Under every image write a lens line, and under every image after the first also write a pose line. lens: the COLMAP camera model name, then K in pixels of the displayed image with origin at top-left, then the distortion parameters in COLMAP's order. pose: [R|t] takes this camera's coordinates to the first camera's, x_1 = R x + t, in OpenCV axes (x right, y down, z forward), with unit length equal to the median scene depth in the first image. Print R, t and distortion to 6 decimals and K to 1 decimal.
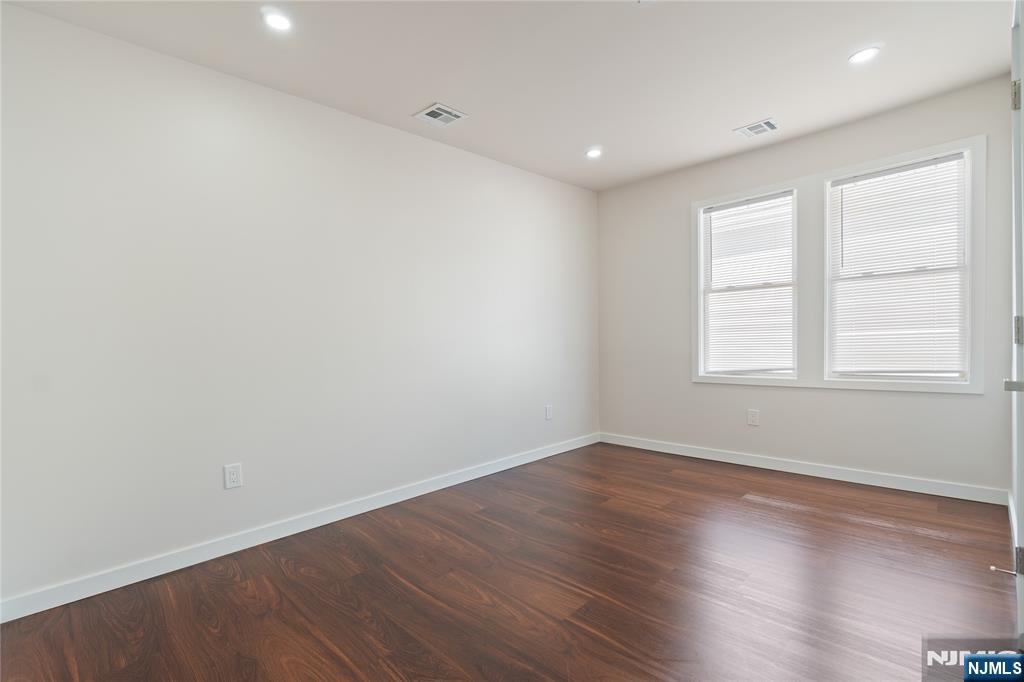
lens RADIAL K [[470.4, 0, 498.5], [0, 470.4, 356.9], [0, 0, 1]] dist [-0.000282, 0.000142]
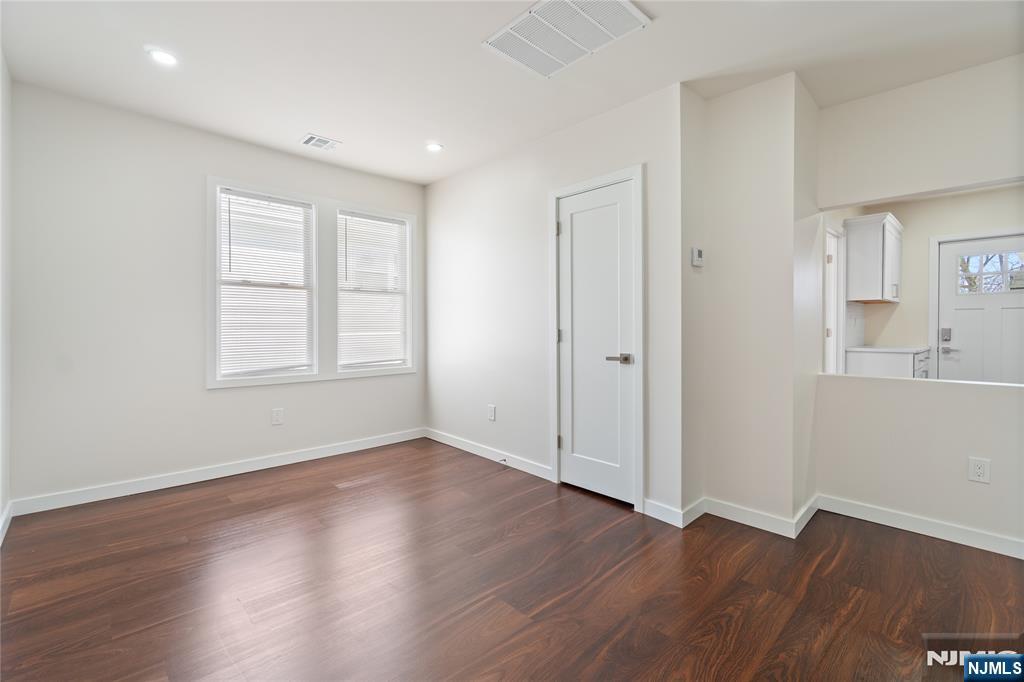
lens RADIAL K [[447.9, 0, 510.0], [0, 447.9, 332.9], [0, 0, 1]] dist [-0.002509, 0.000223]
pose [[0.007746, 0.014688, 0.999862, -0.442622], [0.029080, 0.999466, -0.014907, -0.021135], [-0.999547, 0.029192, 0.007314, 0.545970]]
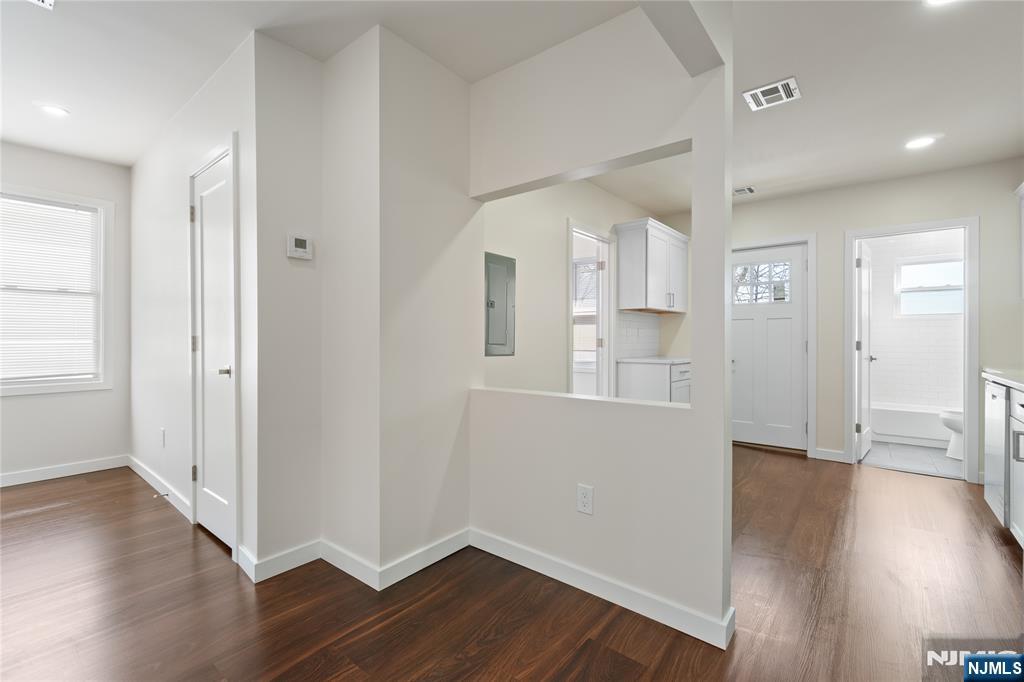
lens RADIAL K [[445.9, 0, 504.7], [0, 445.9, 340.4], [0, 0, 1]] dist [-0.001288, 0.000272]
pose [[-0.109557, 0.028033, 0.993585, -0.325254], [0.029007, 0.999267, -0.024995, 0.003013], [-0.993557, 0.026083, -0.110289, 0.001548]]
